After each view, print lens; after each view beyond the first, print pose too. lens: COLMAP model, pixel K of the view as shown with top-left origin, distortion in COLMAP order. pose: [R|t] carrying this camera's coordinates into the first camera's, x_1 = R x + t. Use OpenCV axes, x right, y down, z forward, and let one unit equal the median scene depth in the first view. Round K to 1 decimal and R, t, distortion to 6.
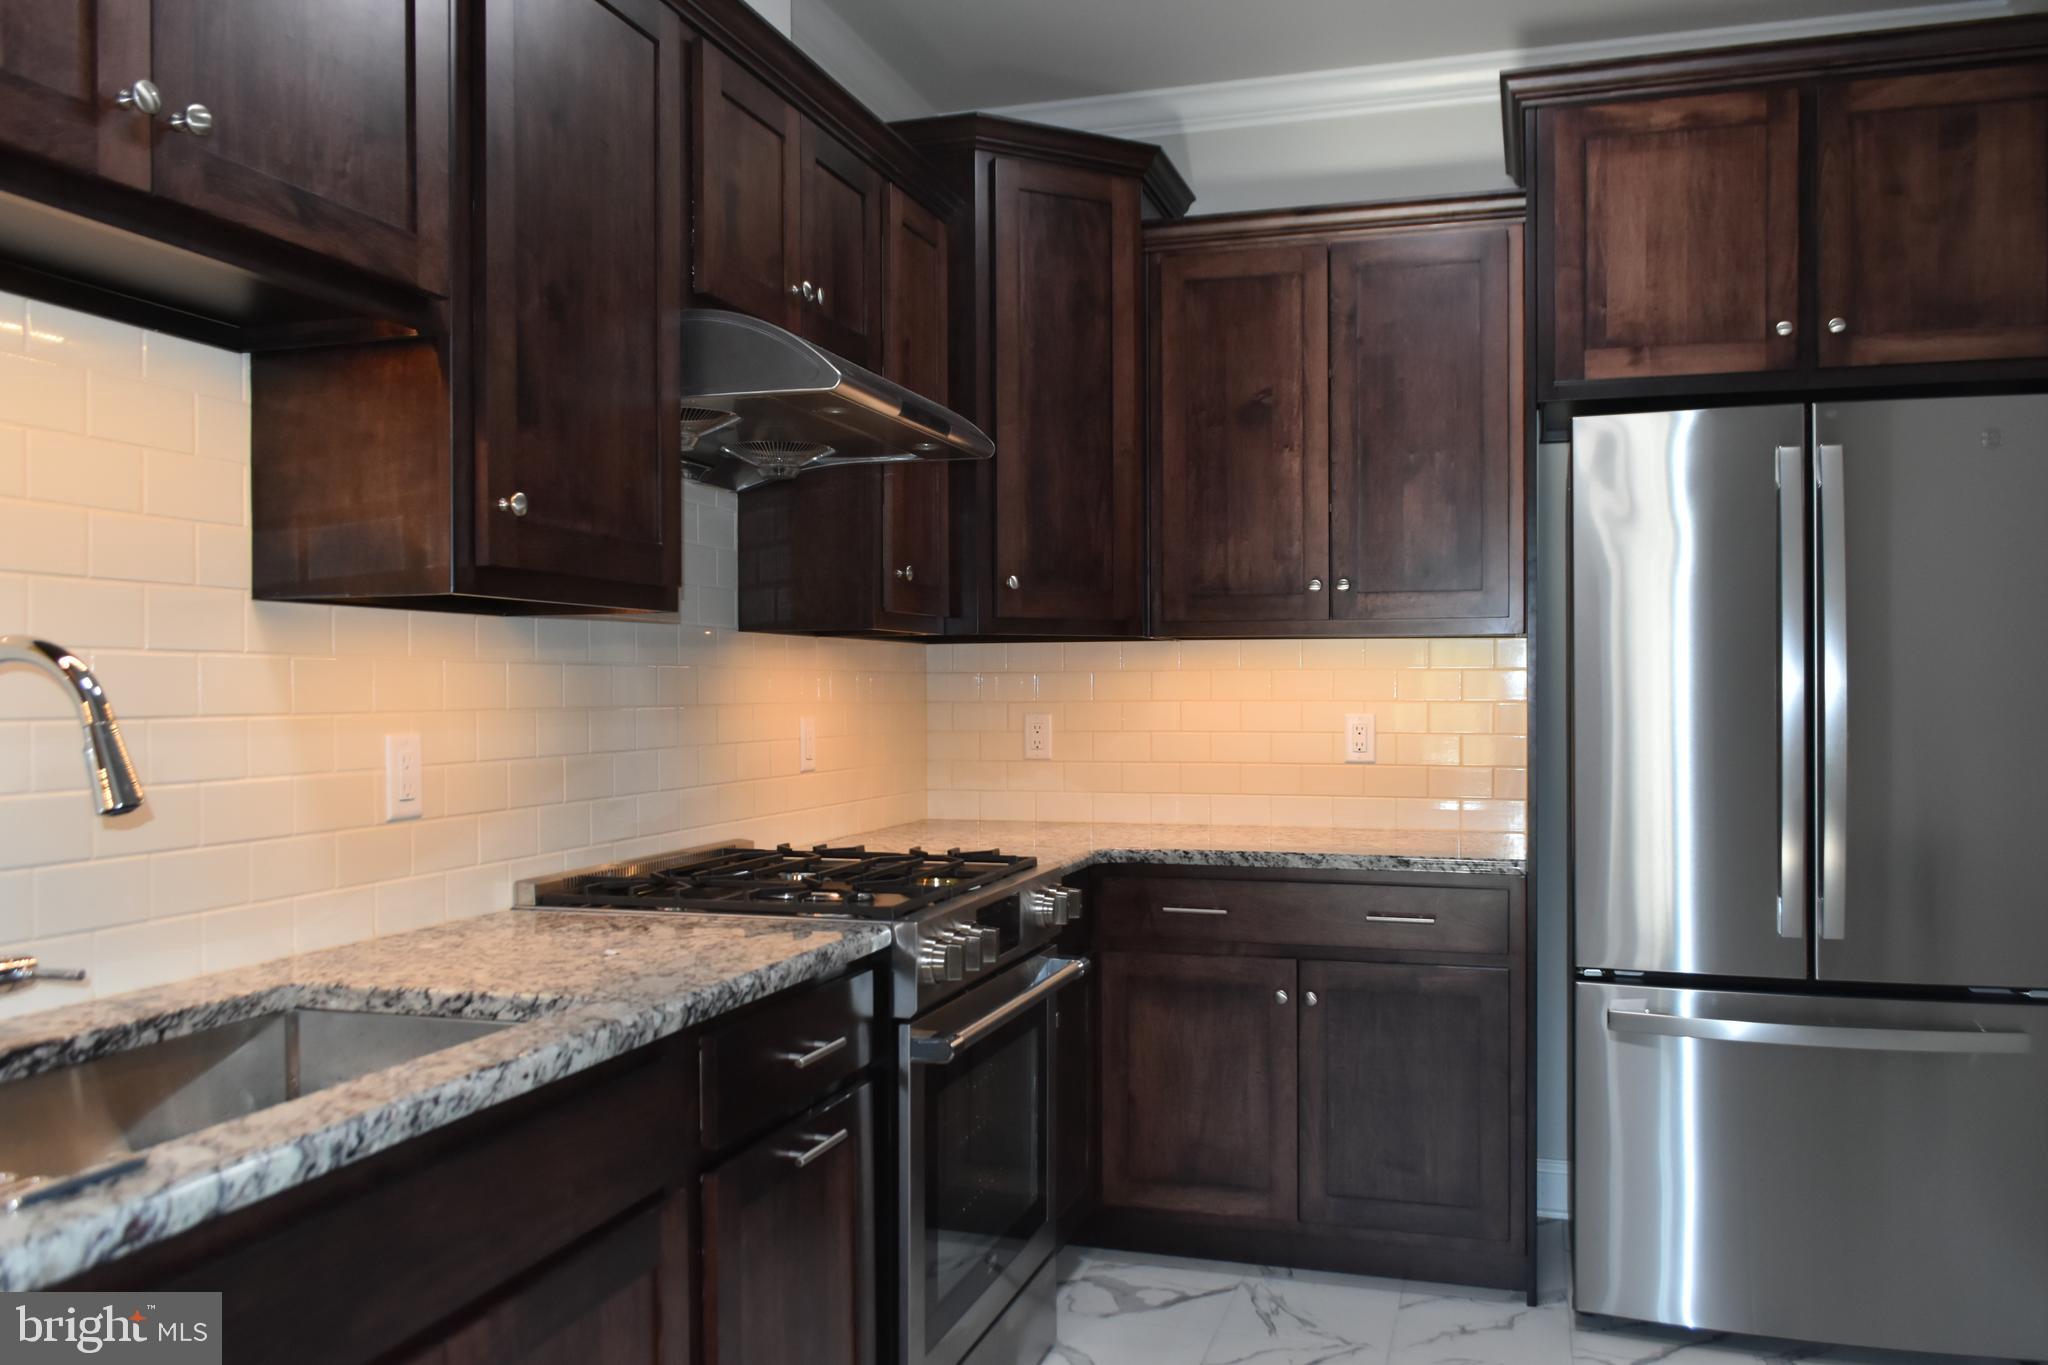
lens RADIAL K [[1657.3, 0, 1017.8], [0, 1657.3, 690.7], [0, 0, 1]] dist [0.006796, -0.007985]
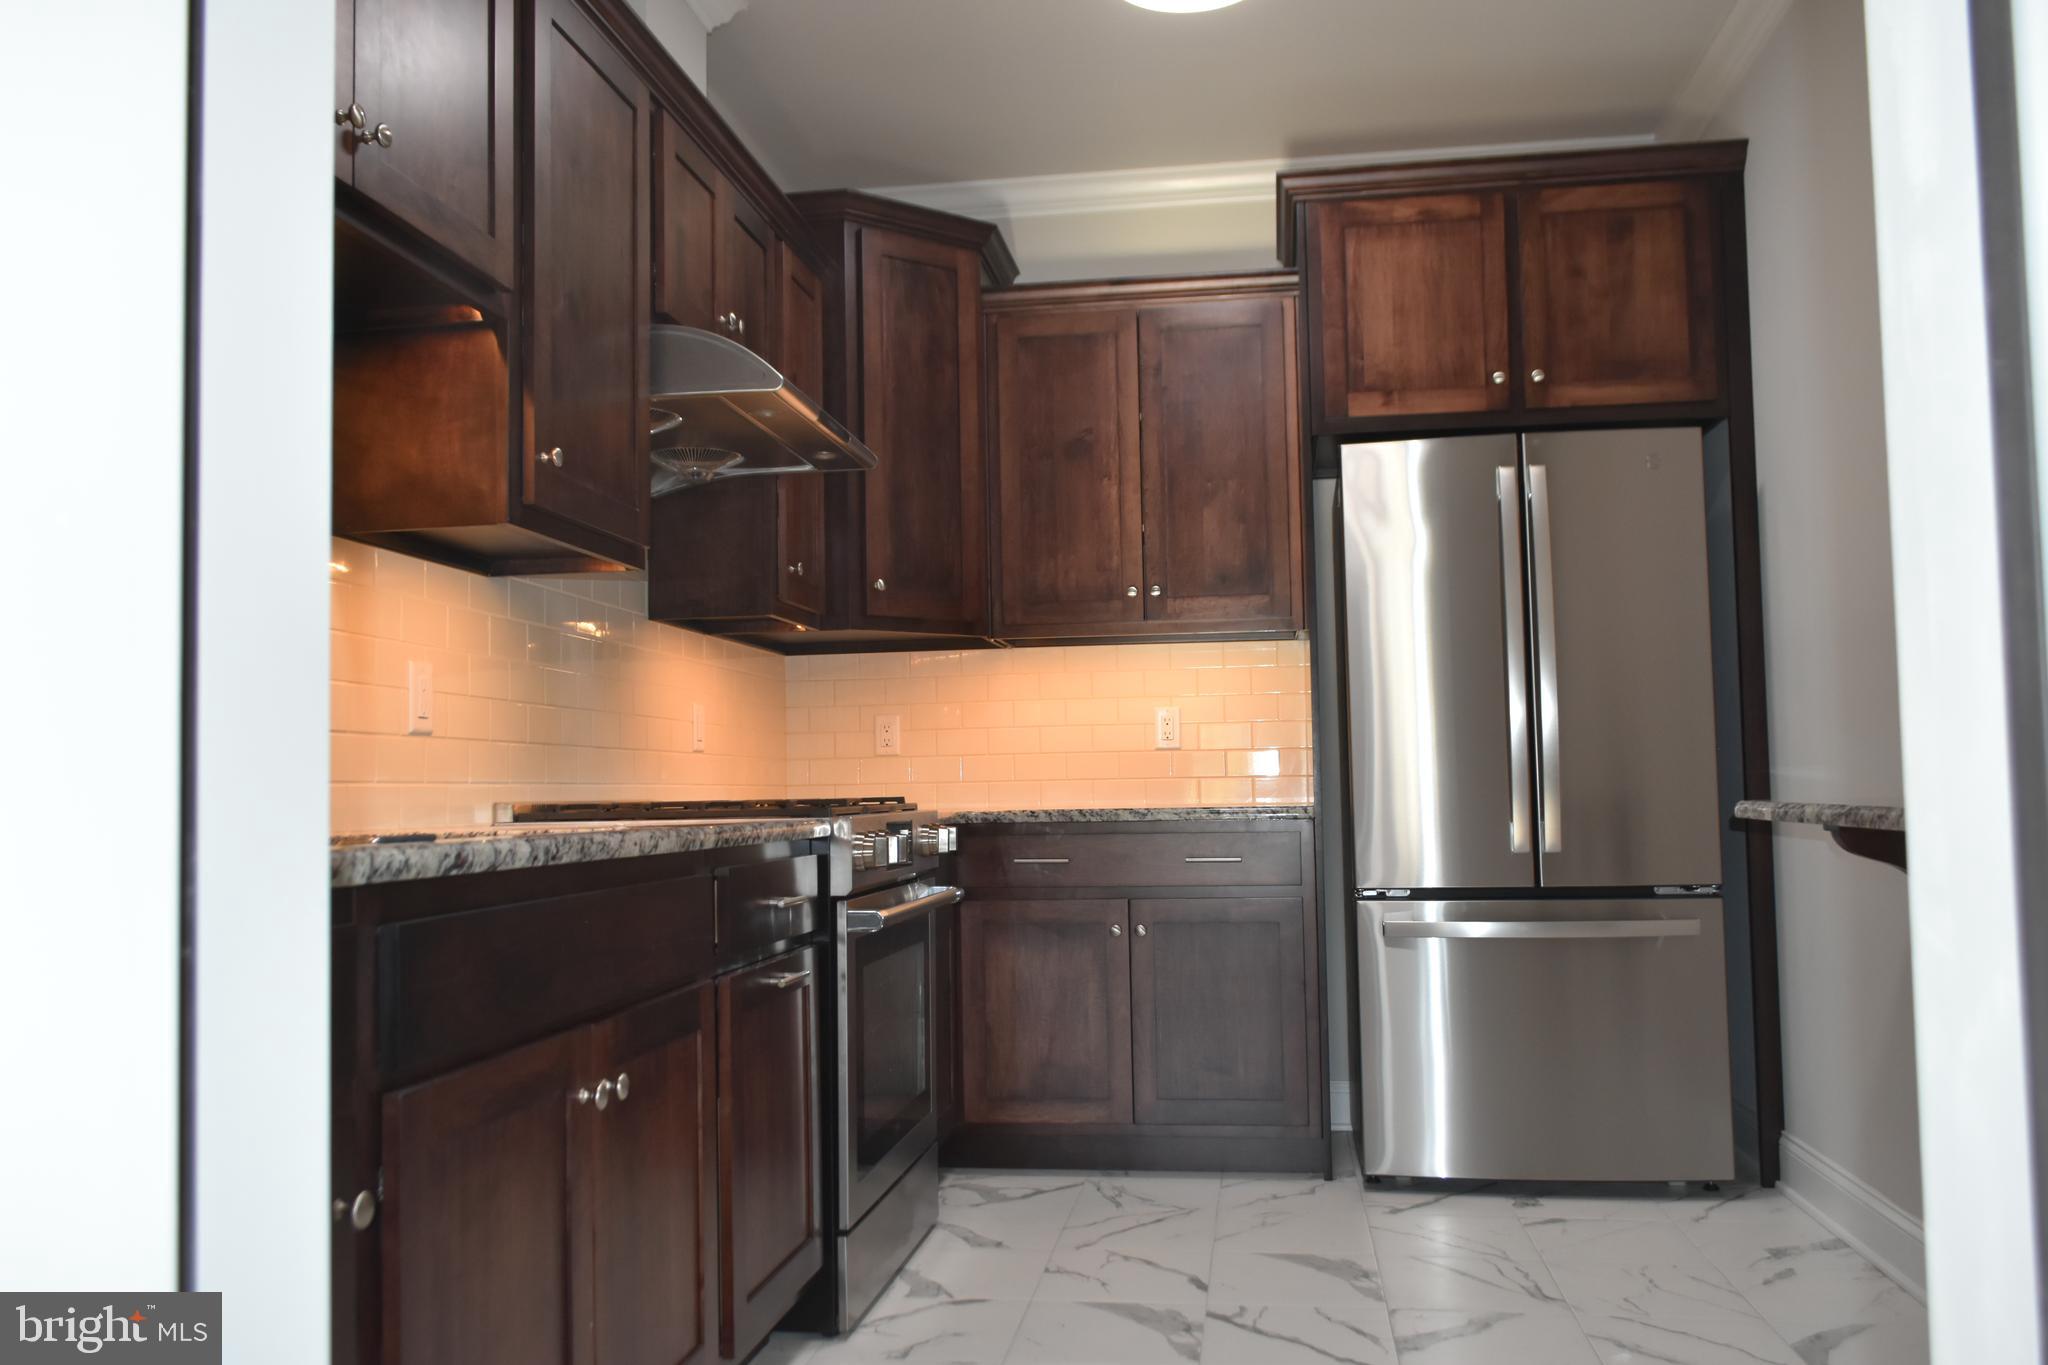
lens RADIAL K [[1657.3, 0, 1030.2], [0, 1657.3, 679.2], [0, 0, 1]] dist [0.006796, -0.007985]
pose [[0.988085, -0.004367, 0.153844, -0.086211], [0.015165, 0.997495, -0.069086, 0.090936], [-0.153157, 0.070596, 0.985677, -0.174294]]
